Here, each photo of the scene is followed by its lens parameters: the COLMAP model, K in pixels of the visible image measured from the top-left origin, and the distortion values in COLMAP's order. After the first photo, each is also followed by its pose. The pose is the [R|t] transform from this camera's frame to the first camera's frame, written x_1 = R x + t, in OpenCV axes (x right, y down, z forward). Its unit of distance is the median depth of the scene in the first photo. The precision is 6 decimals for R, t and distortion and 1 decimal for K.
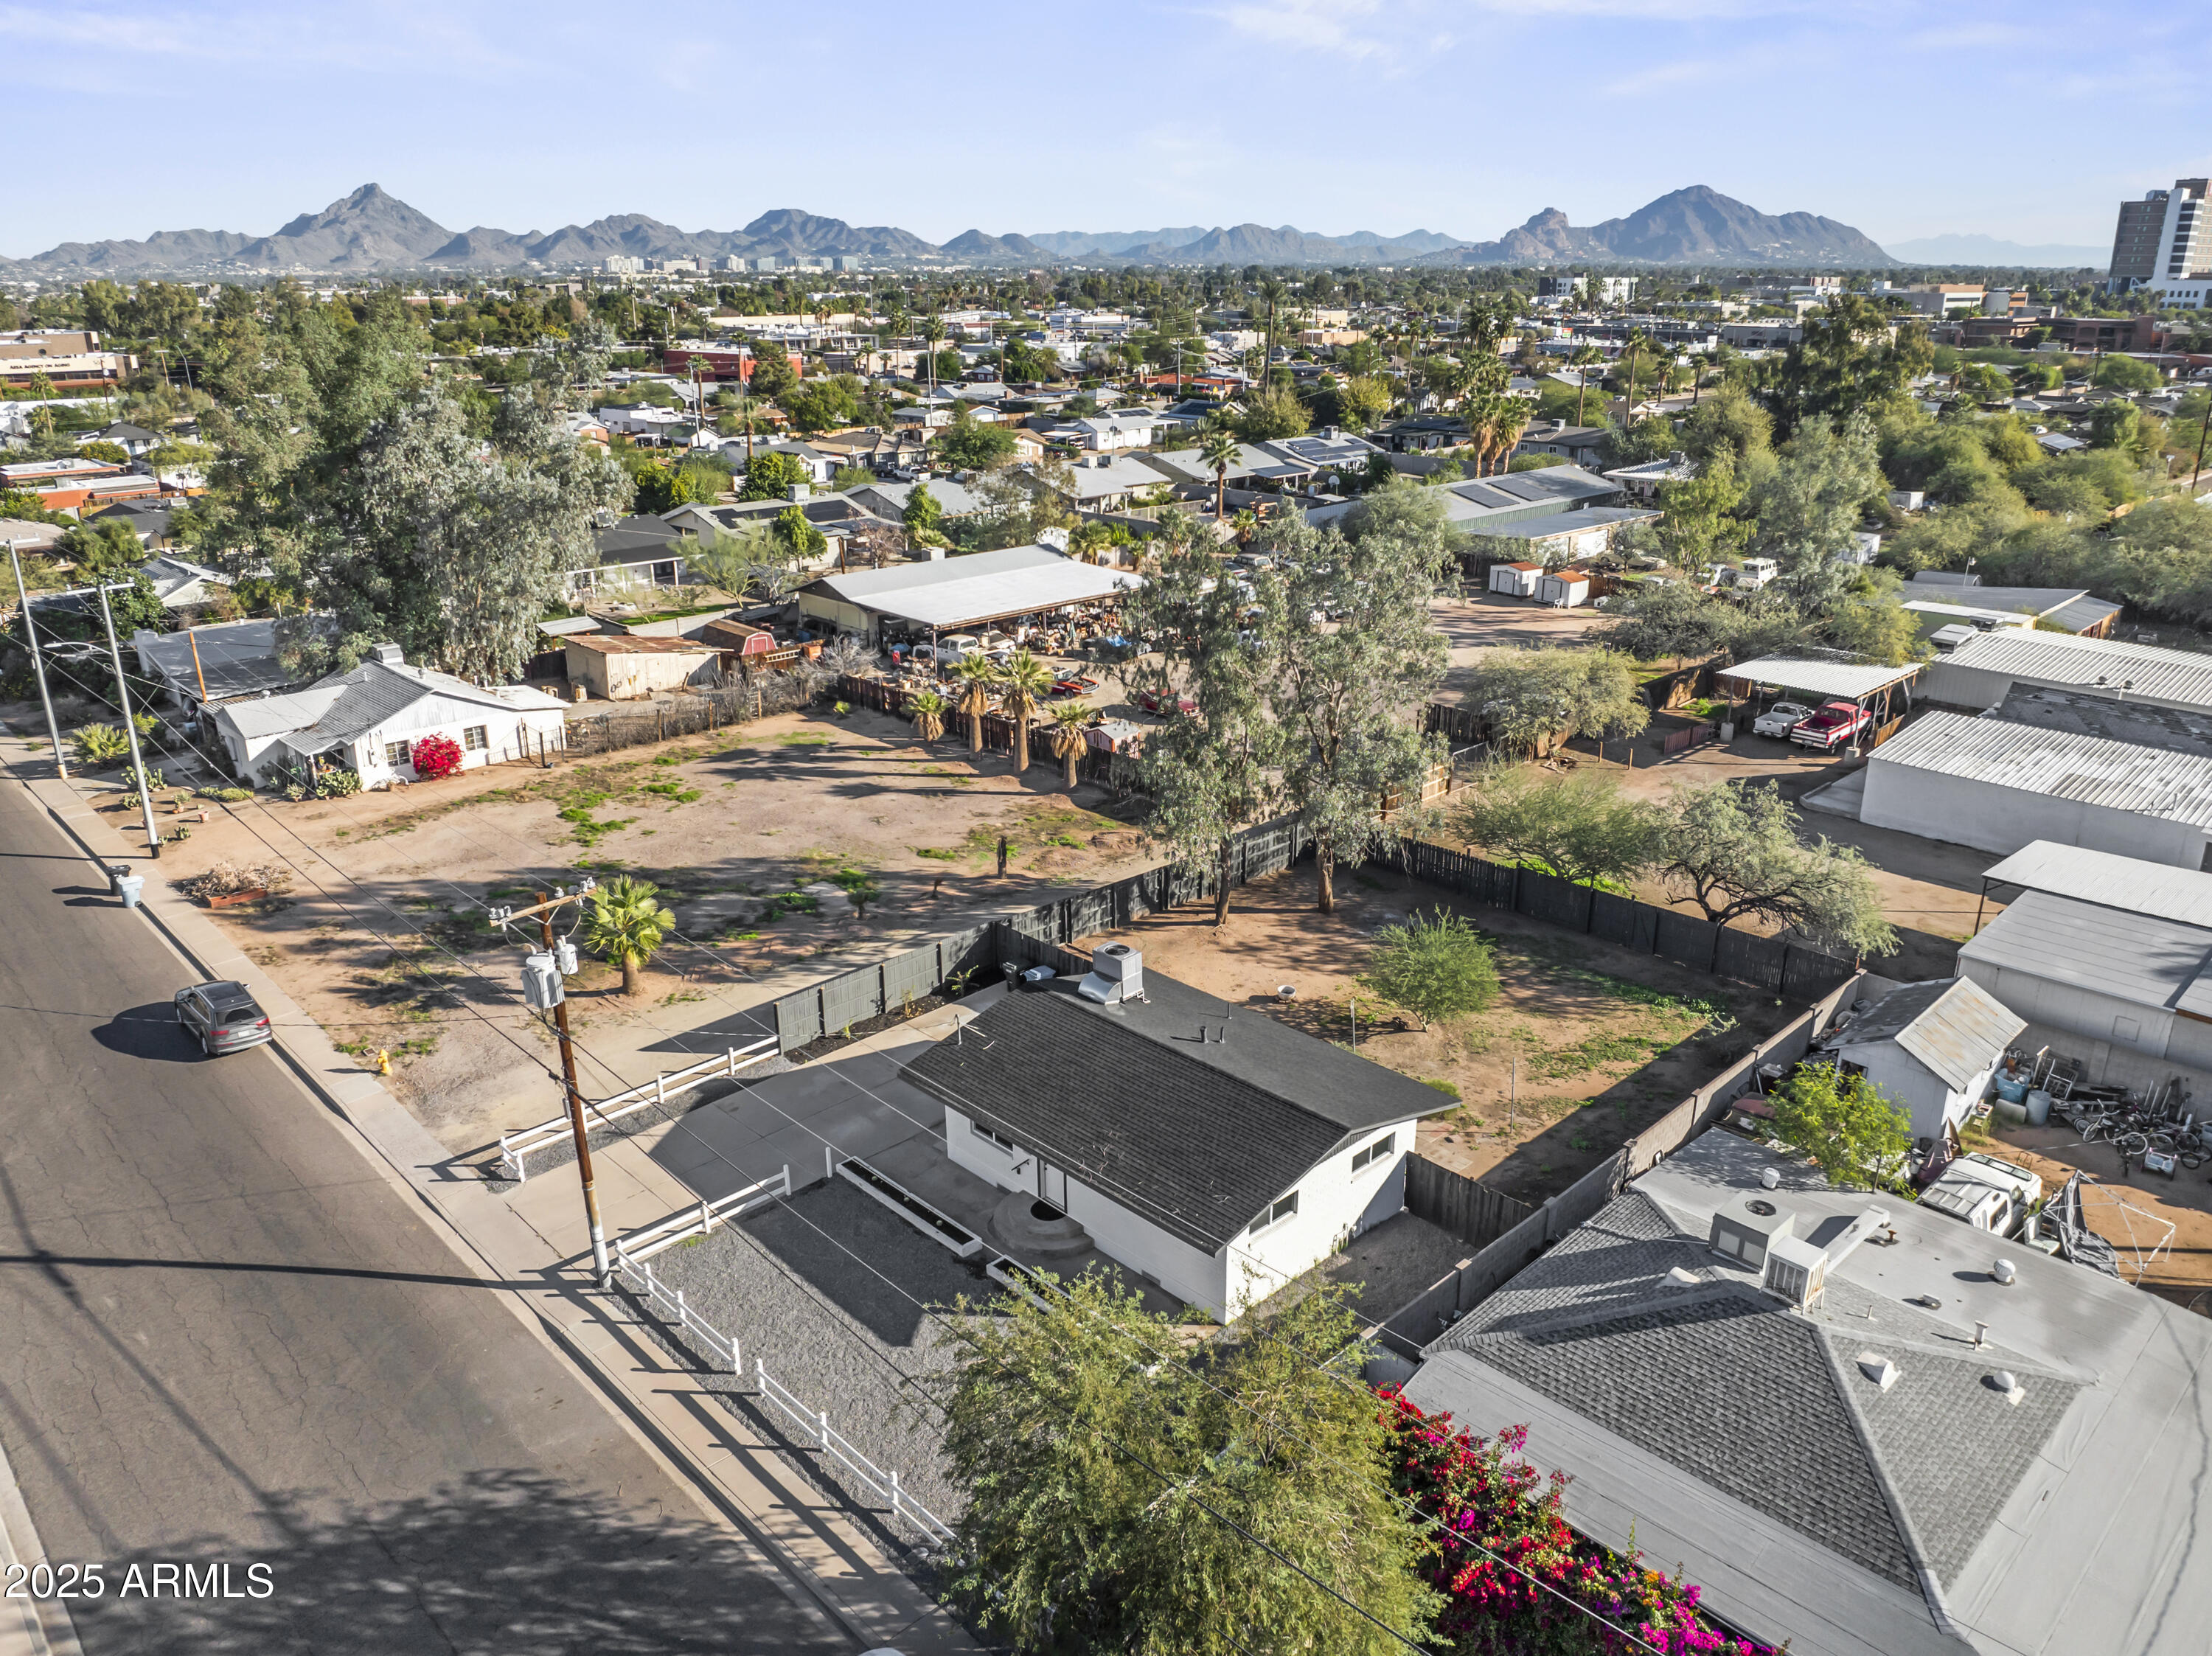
lens RADIAL K [[1558.8, 0, 1106.0], [0, 1558.8, 828.0], [0, 0, 1]] dist [-0.056778, 0.028741]
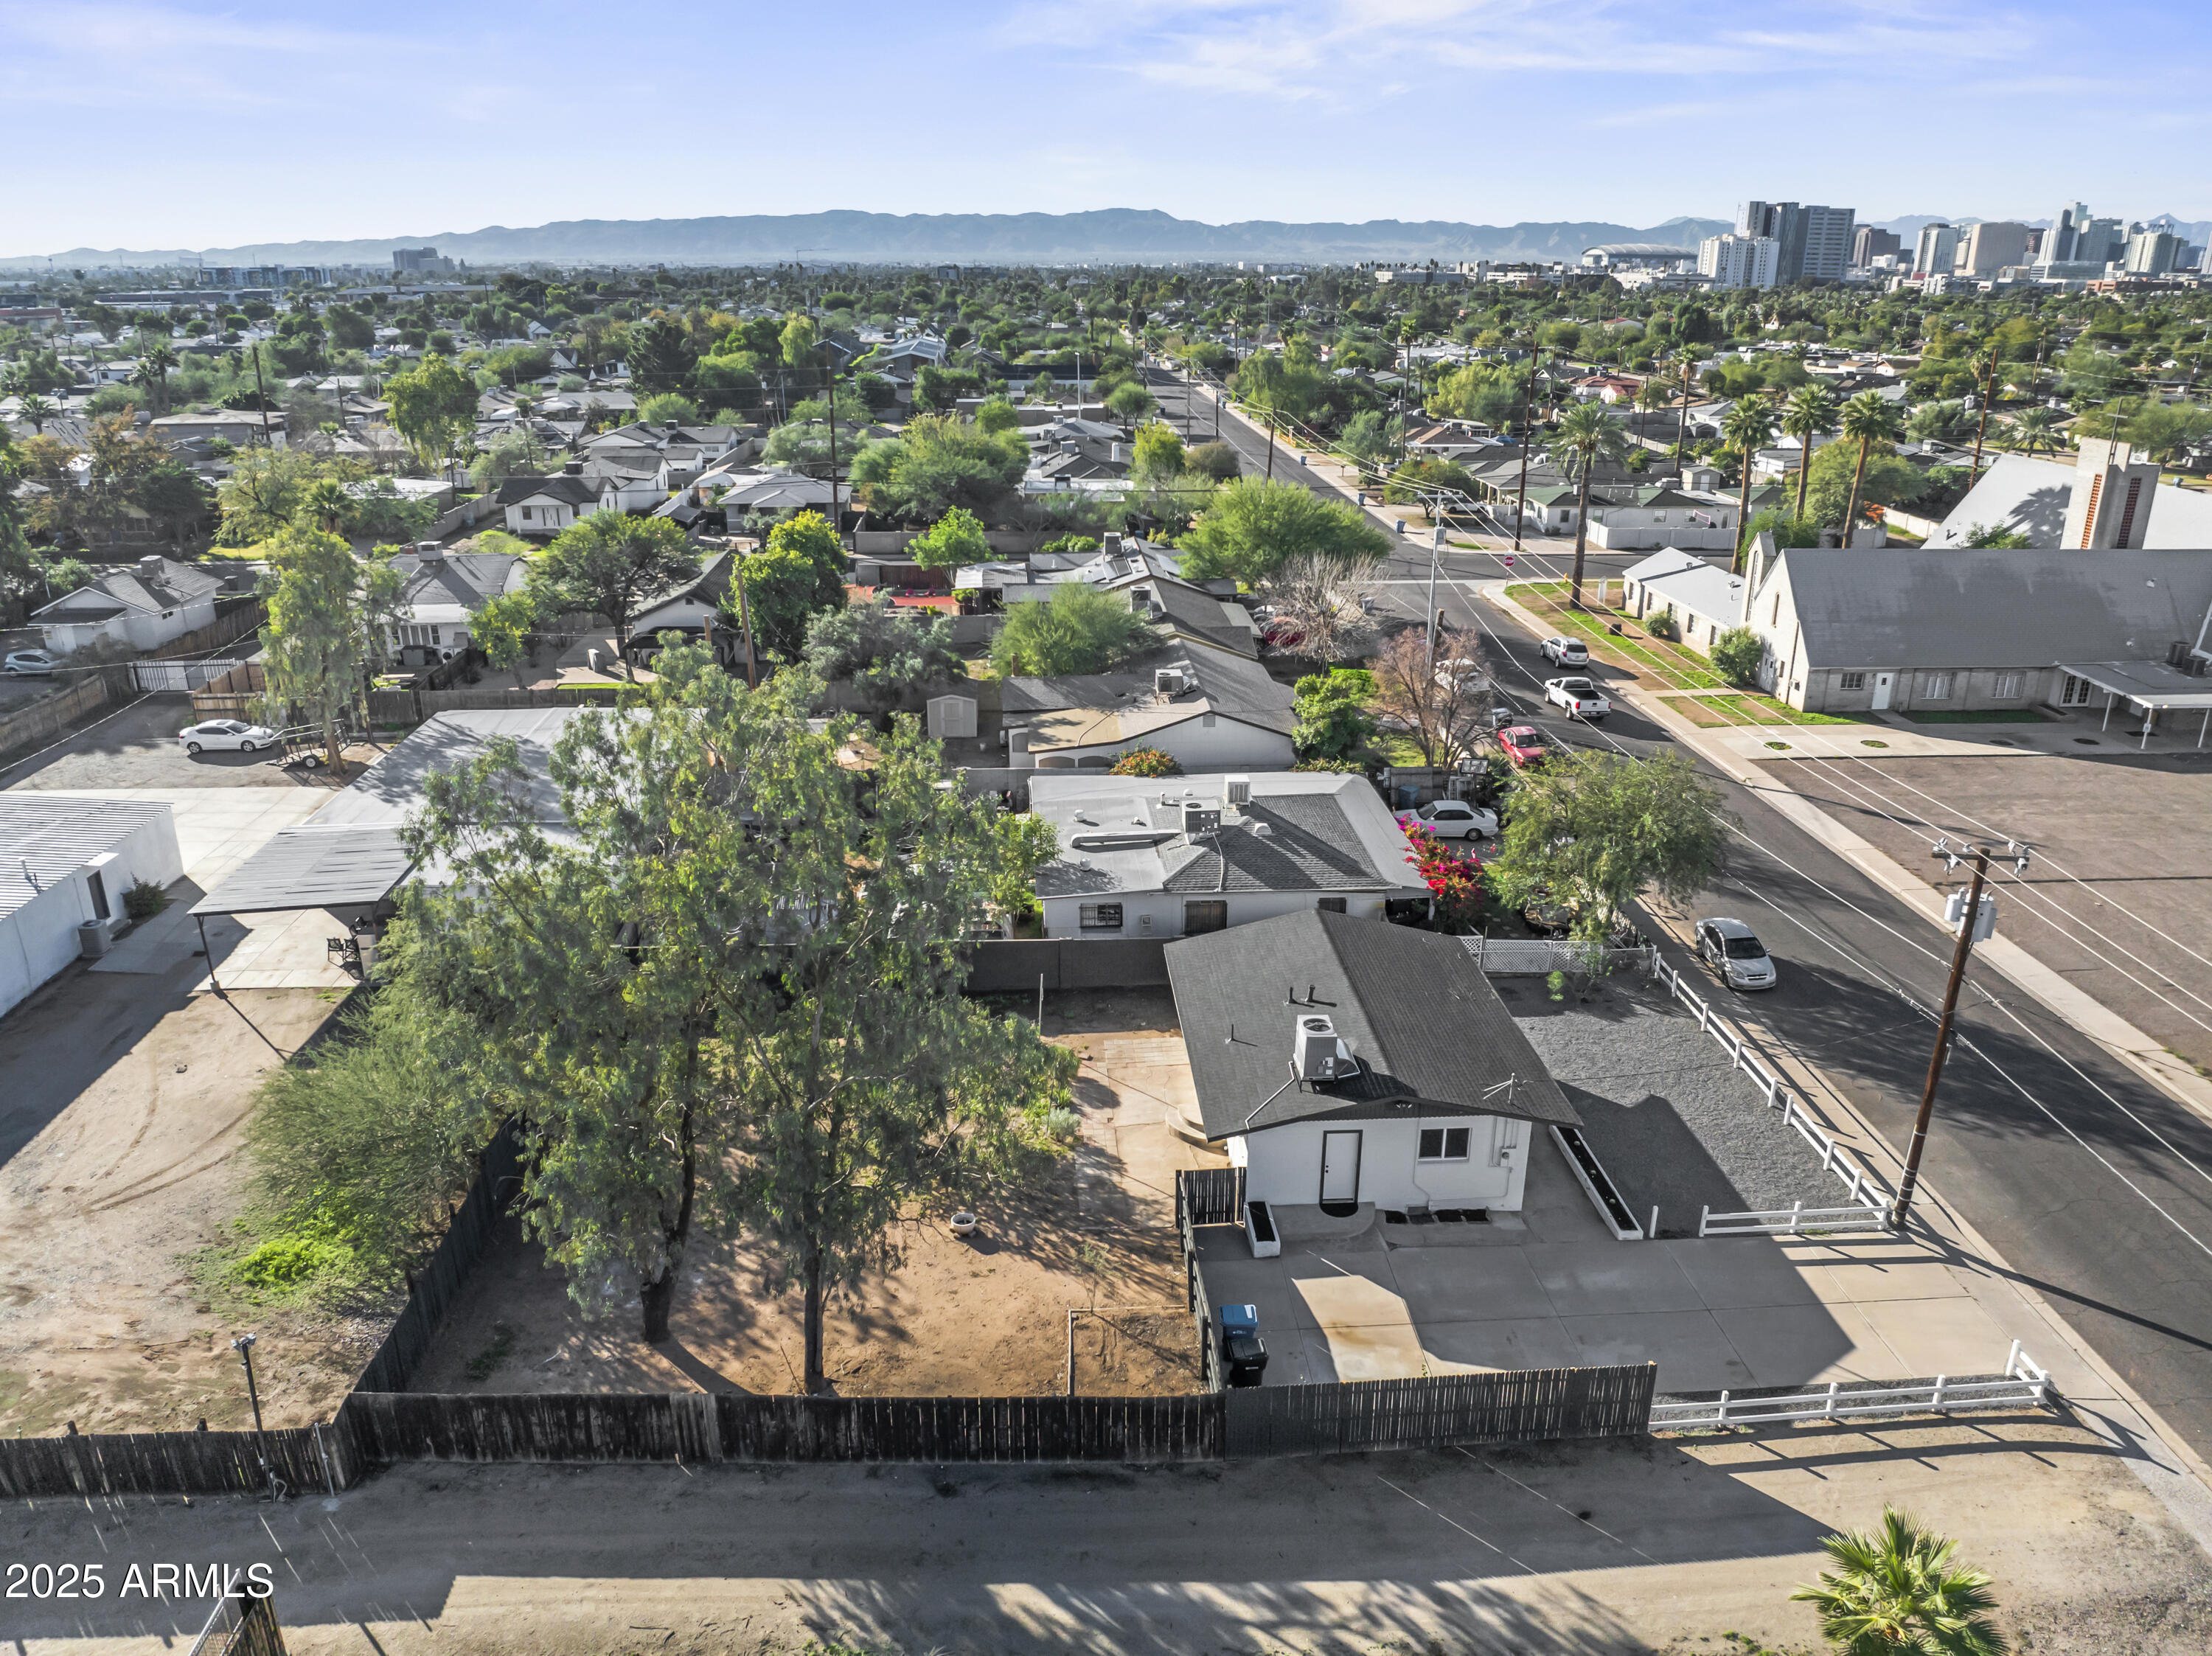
lens RADIAL K [[1558.8, 0, 1106.0], [0, 1558.8, 828.0], [0, 0, 1]] dist [-0.056778, 0.028741]
pose [[-0.762354, -0.221209, 0.608180, -0.265916], [0.219110, 0.796039, 0.564193, -0.348627], [-0.608939, 0.563373, -0.558394, 0.958783]]
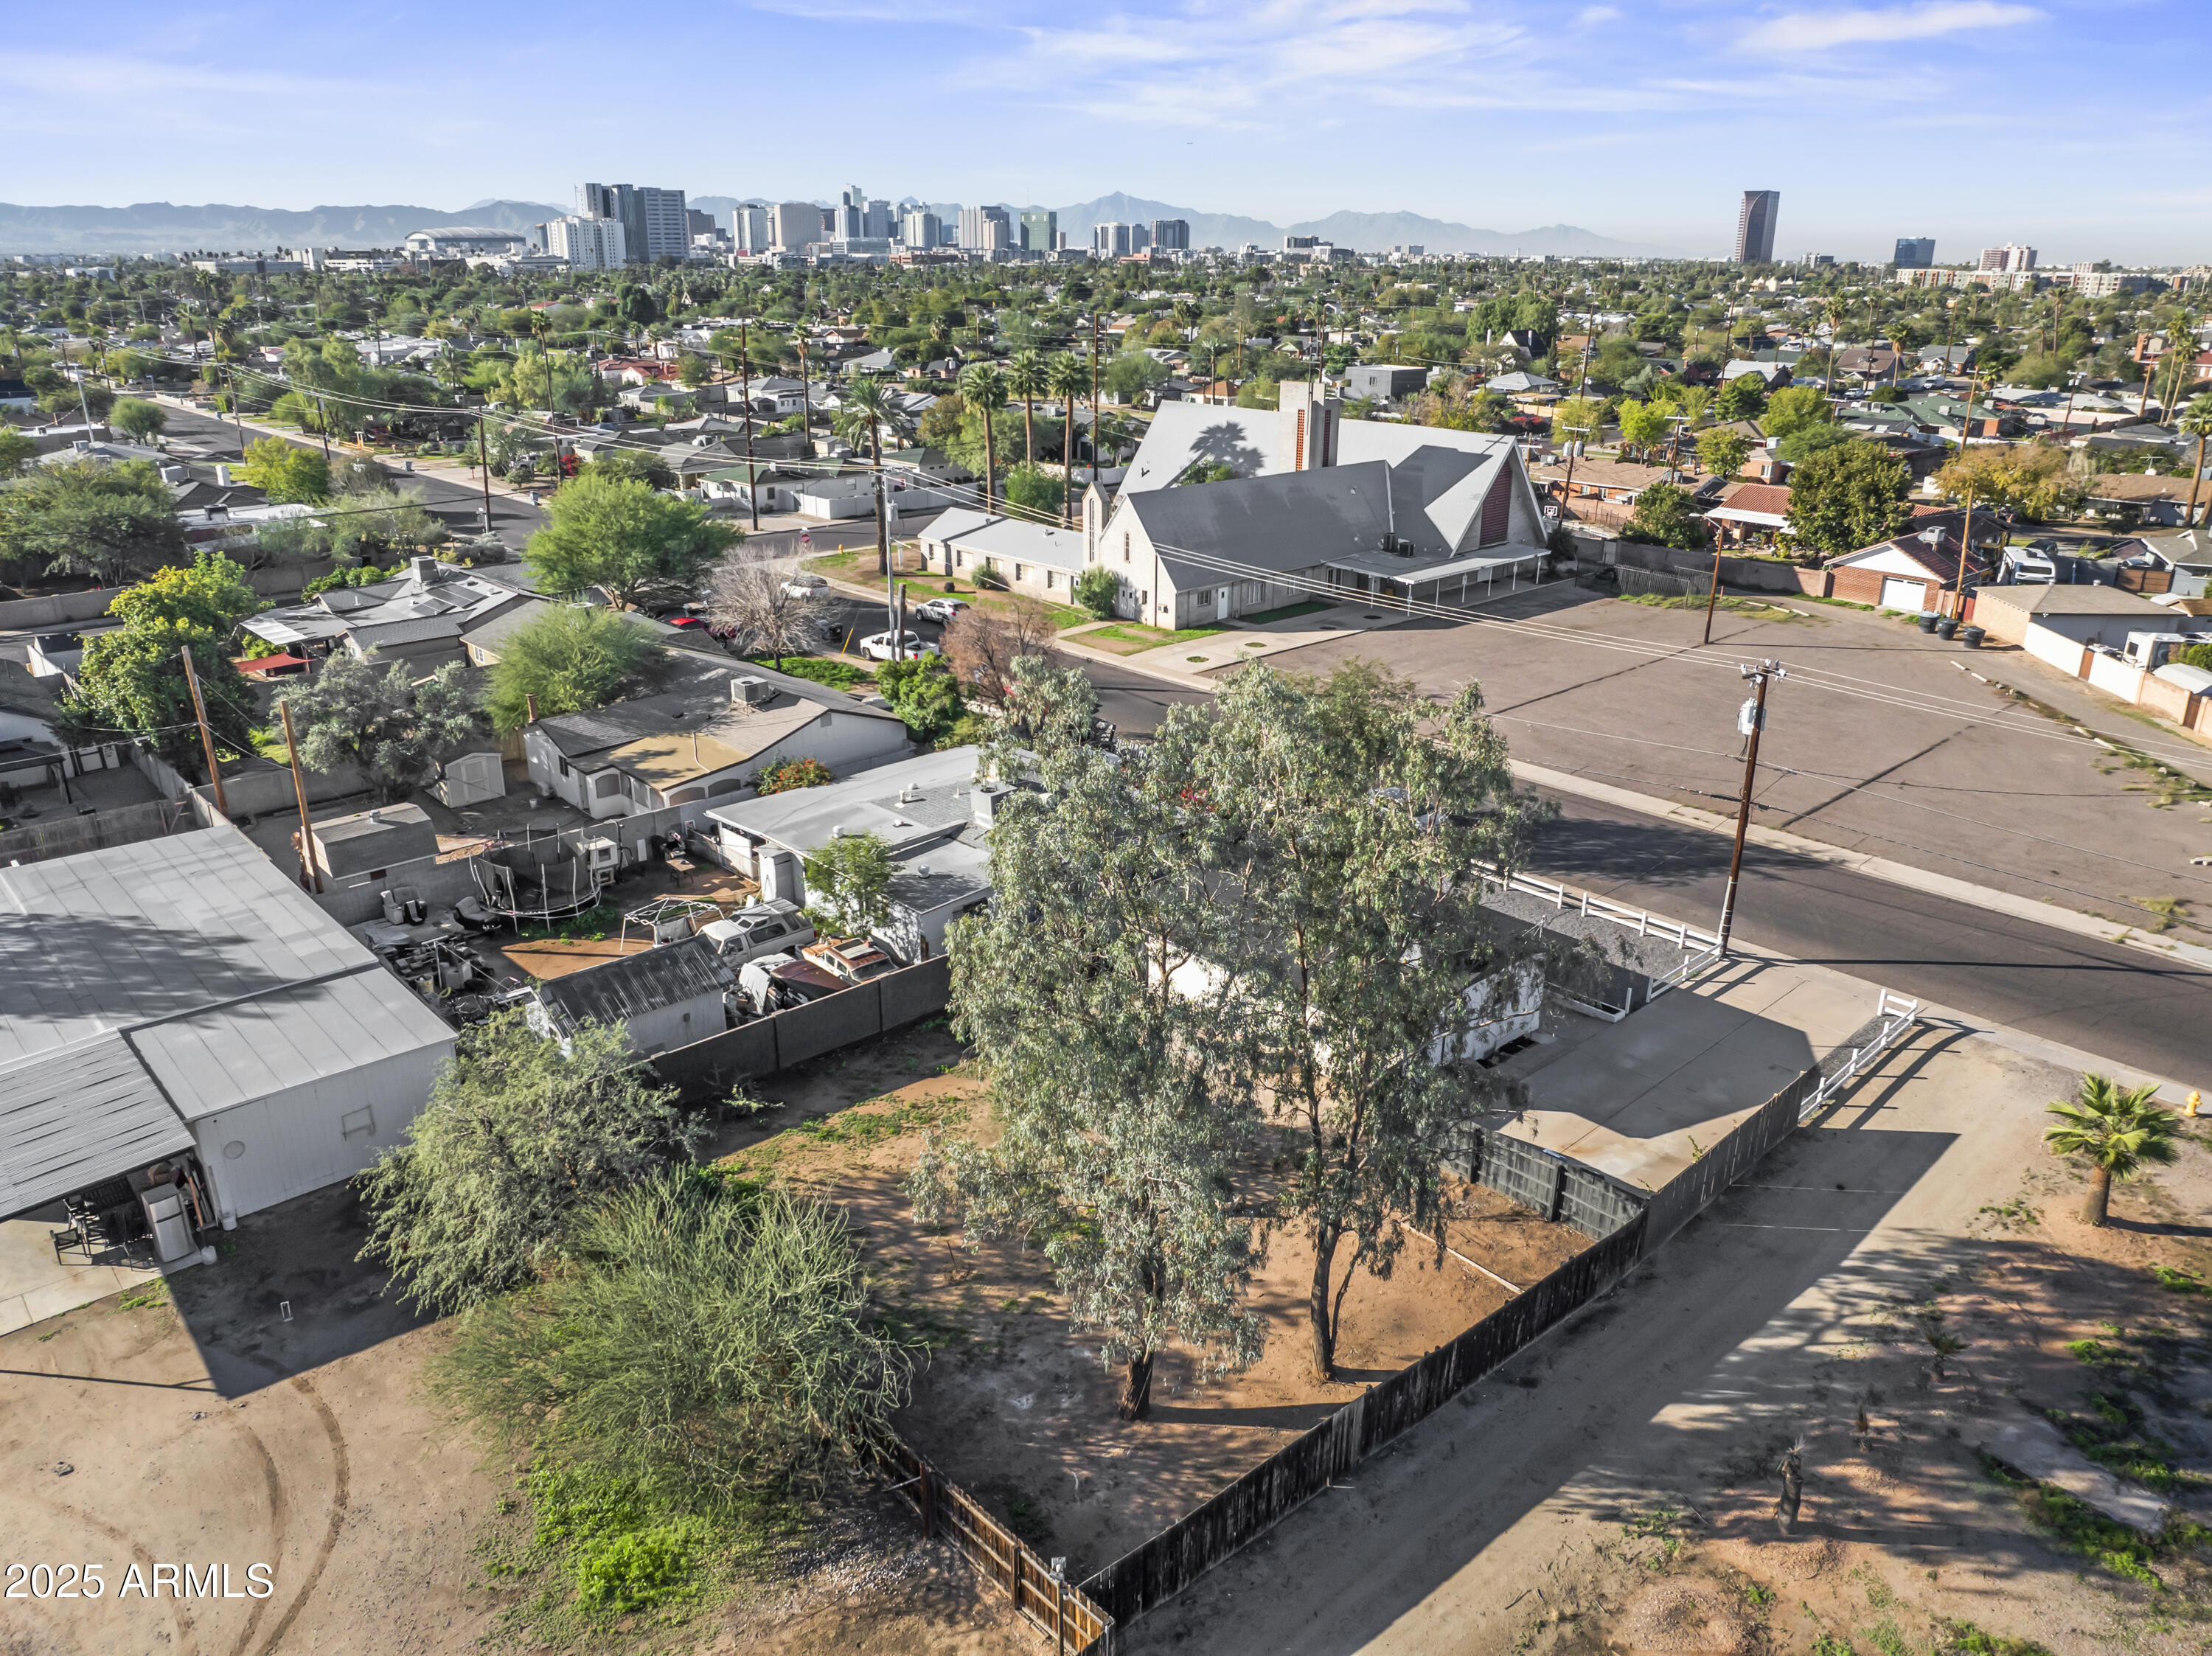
lens RADIAL K [[1552.4, 0, 1106.0], [0, 1552.4, 828.0], [0, 0, 1]] dist [0.001685, -0.108843]
pose [[-0.999923, -0.006943, 0.010242, 0.131527], [0.001325, 0.762867, 0.646554, -0.401885], [-0.012303, 0.646518, -0.762799, 1.106288]]
